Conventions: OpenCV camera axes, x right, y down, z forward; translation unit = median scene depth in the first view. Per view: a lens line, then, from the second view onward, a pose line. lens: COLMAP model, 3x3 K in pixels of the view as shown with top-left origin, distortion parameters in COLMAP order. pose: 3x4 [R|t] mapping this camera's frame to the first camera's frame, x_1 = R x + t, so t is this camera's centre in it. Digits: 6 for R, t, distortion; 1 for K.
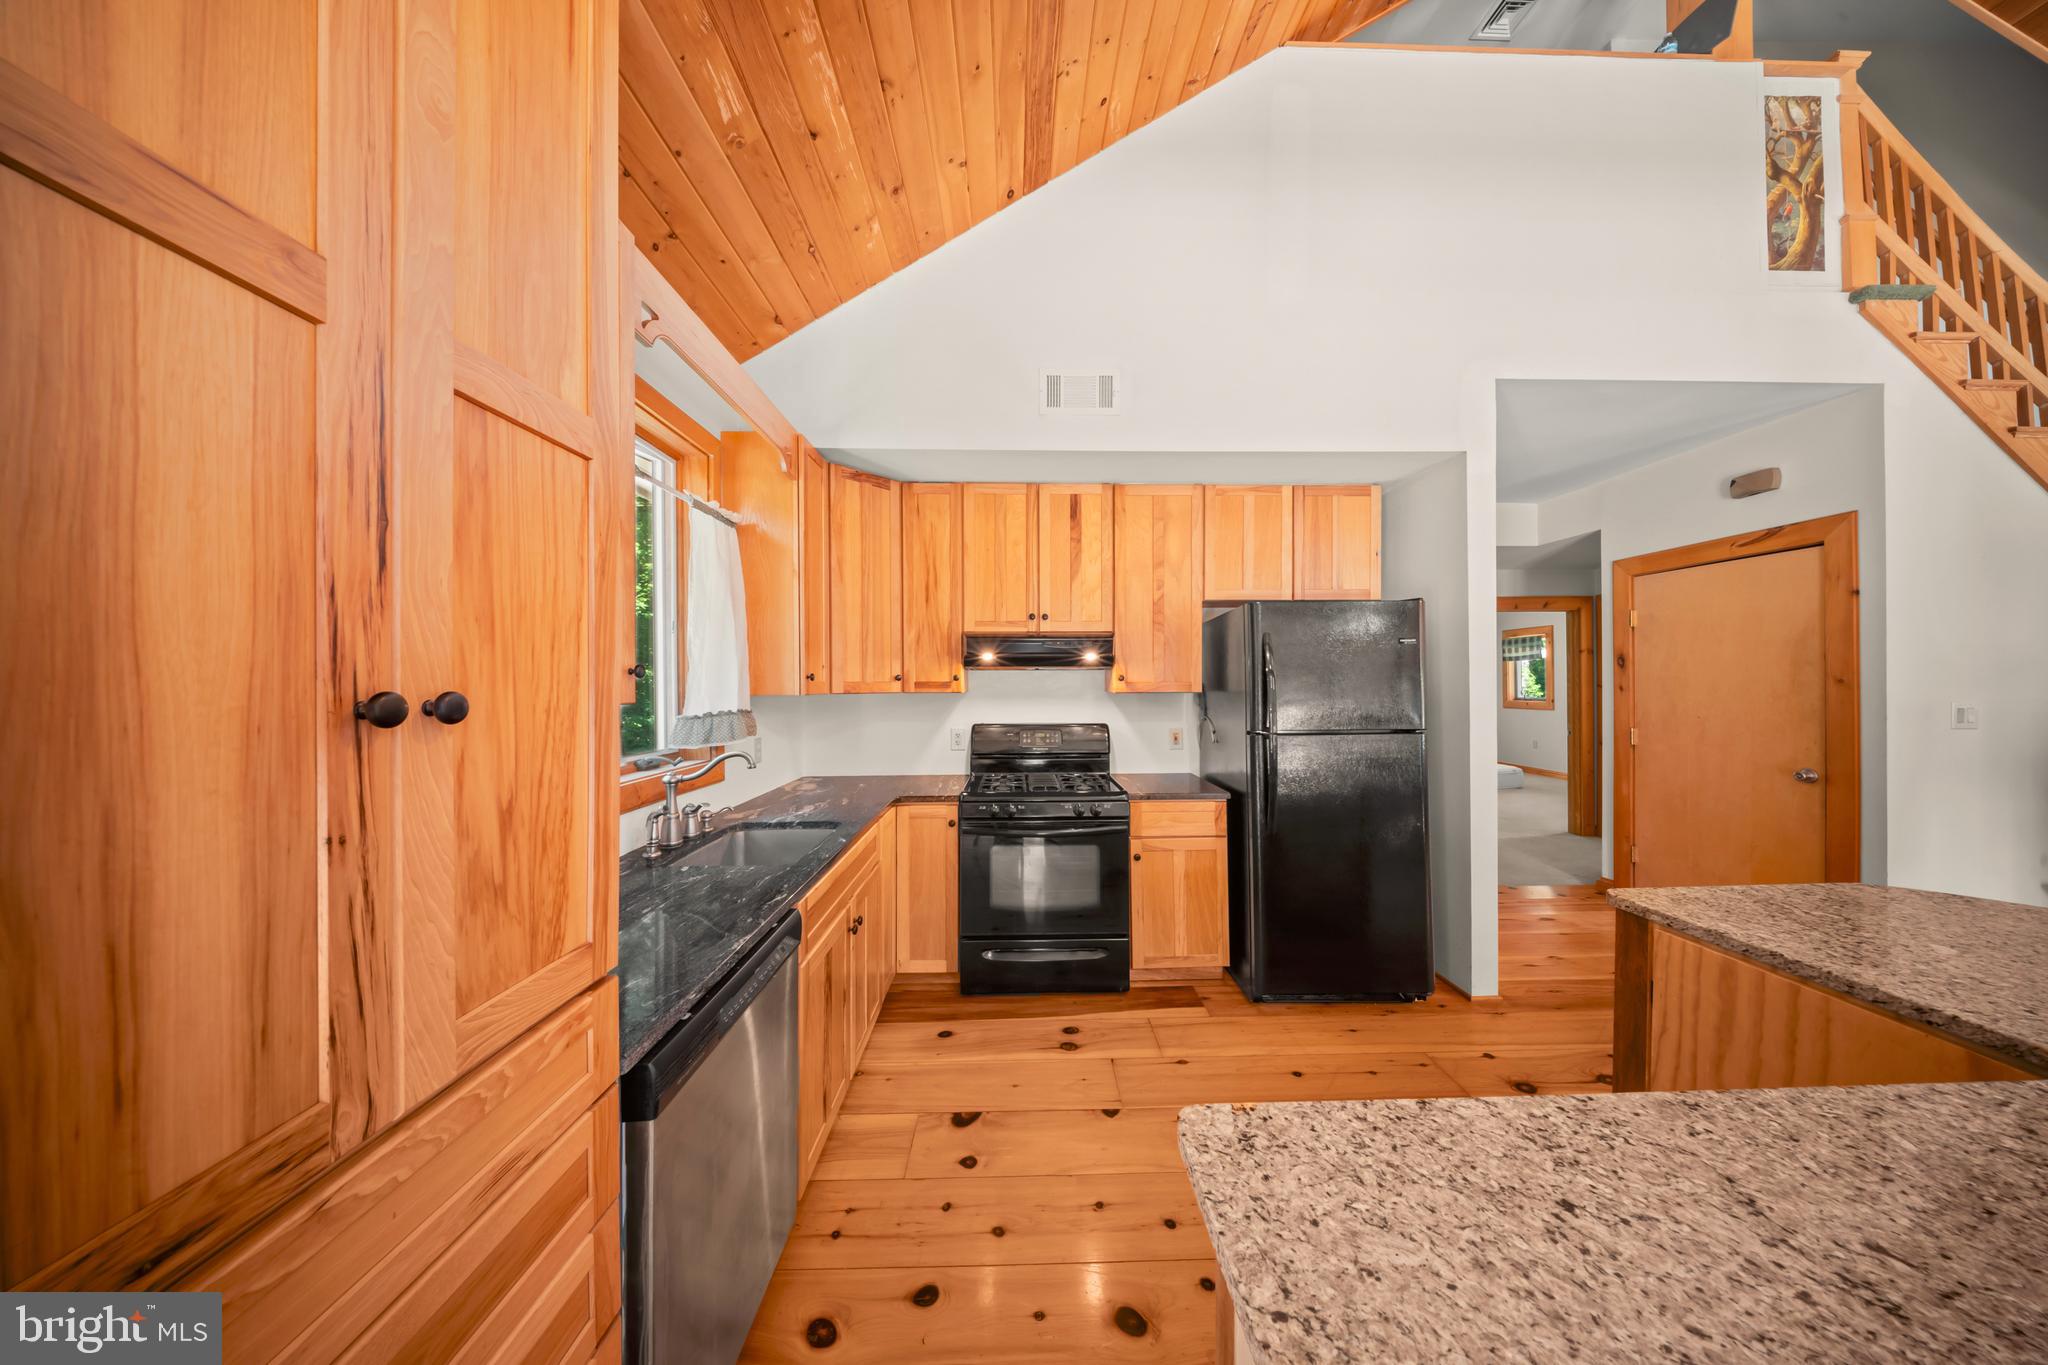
lens RADIAL K [[619.3, 0, 1028.3], [0, 619.3, 679.4], [0, 0, 1]] dist [0.000869, -0.000010]
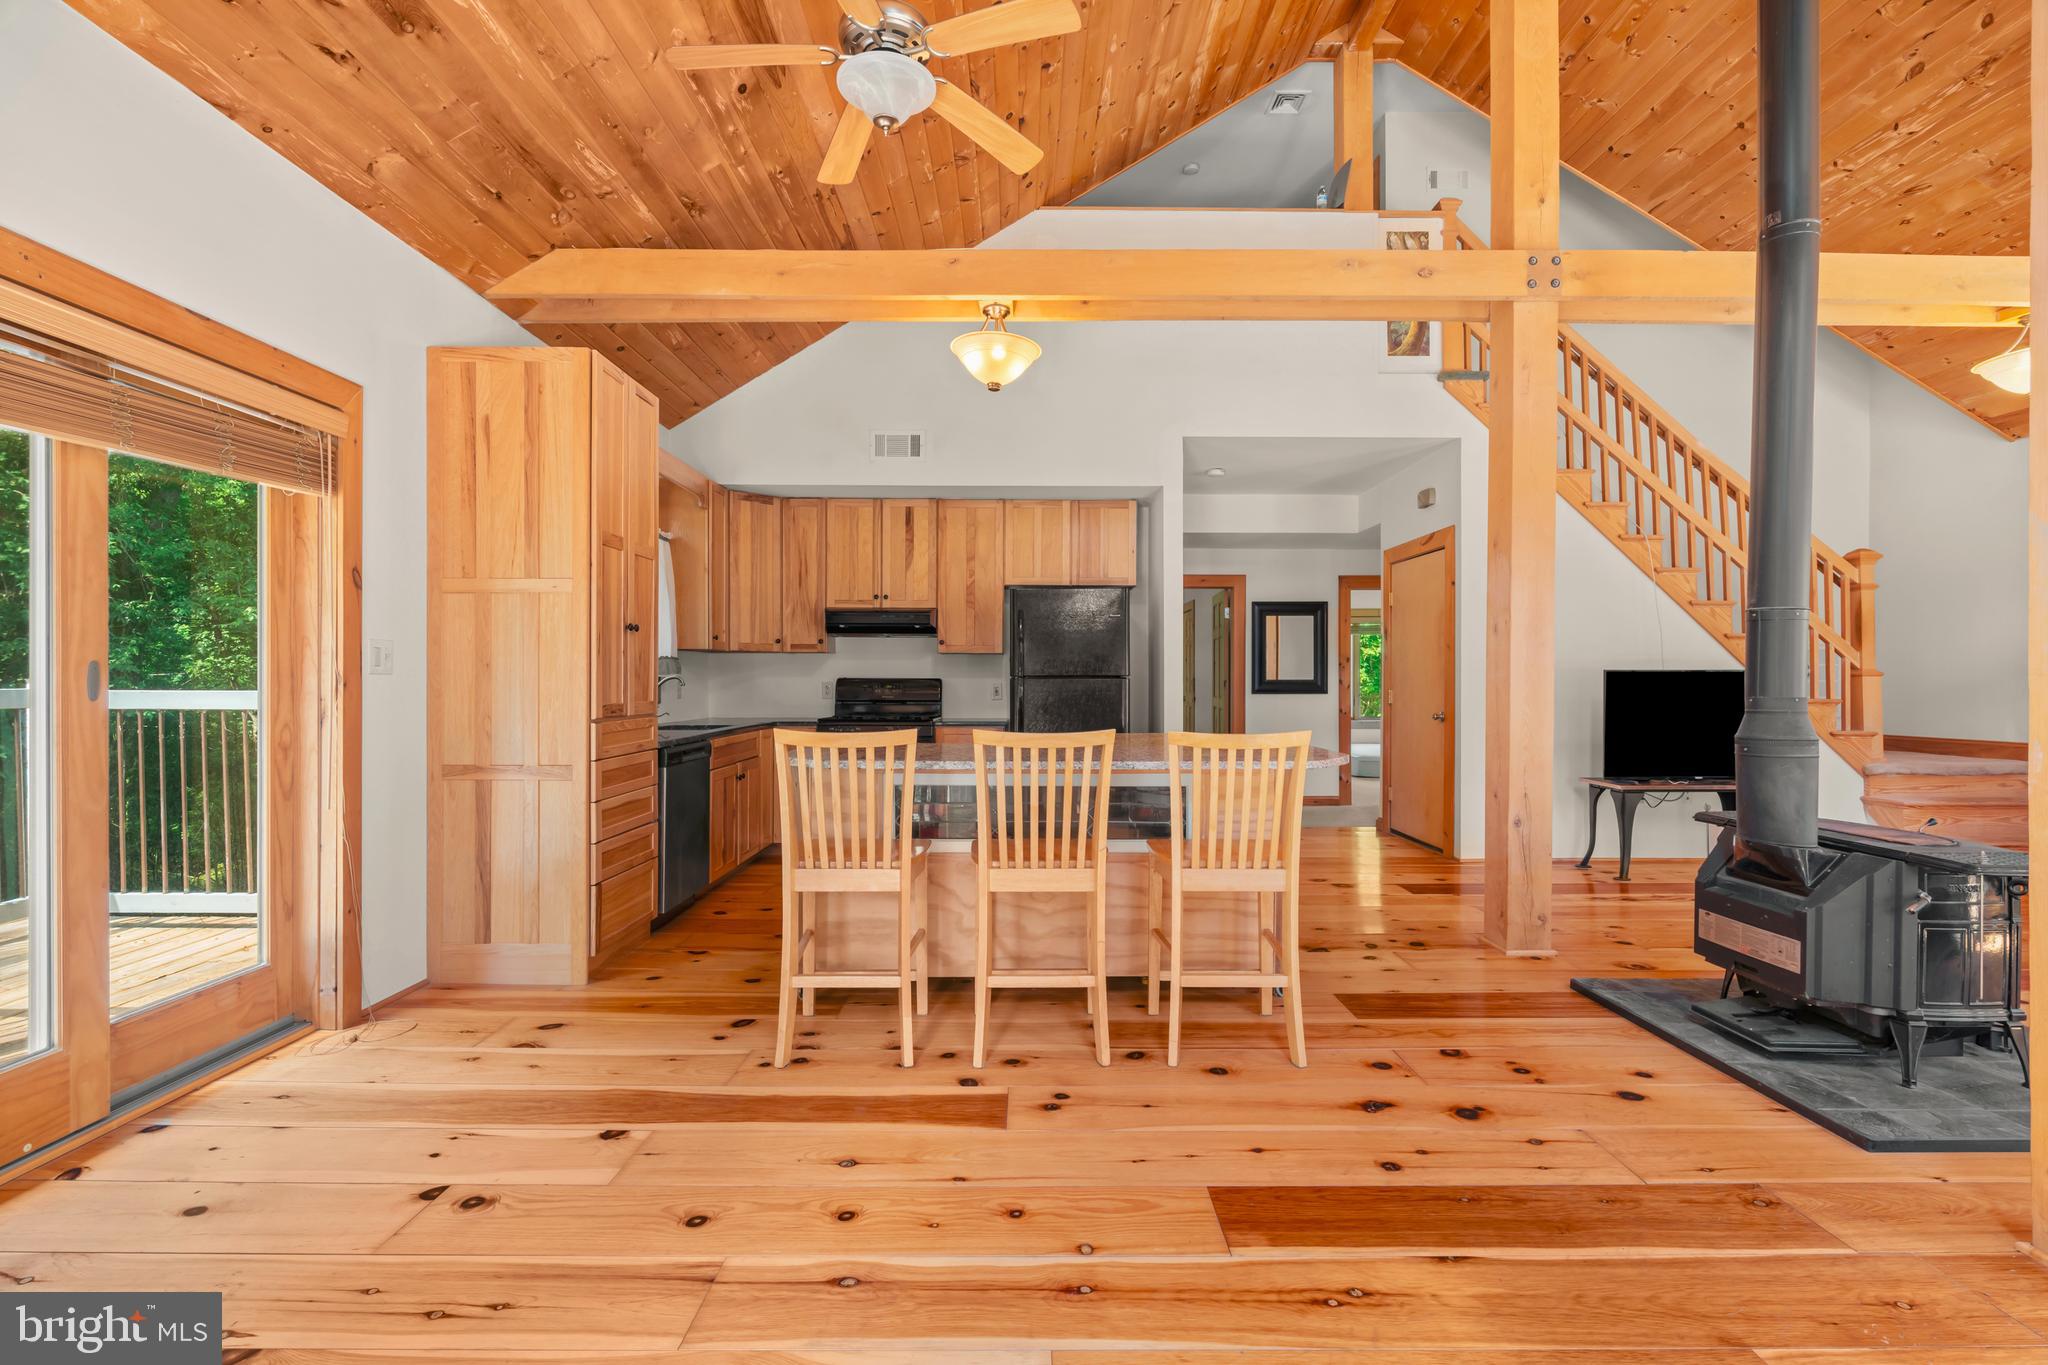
lens RADIAL K [[943.5, 0, 1021.8], [0, 943.5, 686.6], [0, 0, 1]] dist [-0.004699, -0.000047]
pose [[0.999689, 0.007643, -0.023732, 0.384256], [-0.007288, 0.999861, 0.015001, 0.064700], [0.023844, -0.014823, 0.999606, -1.095755]]
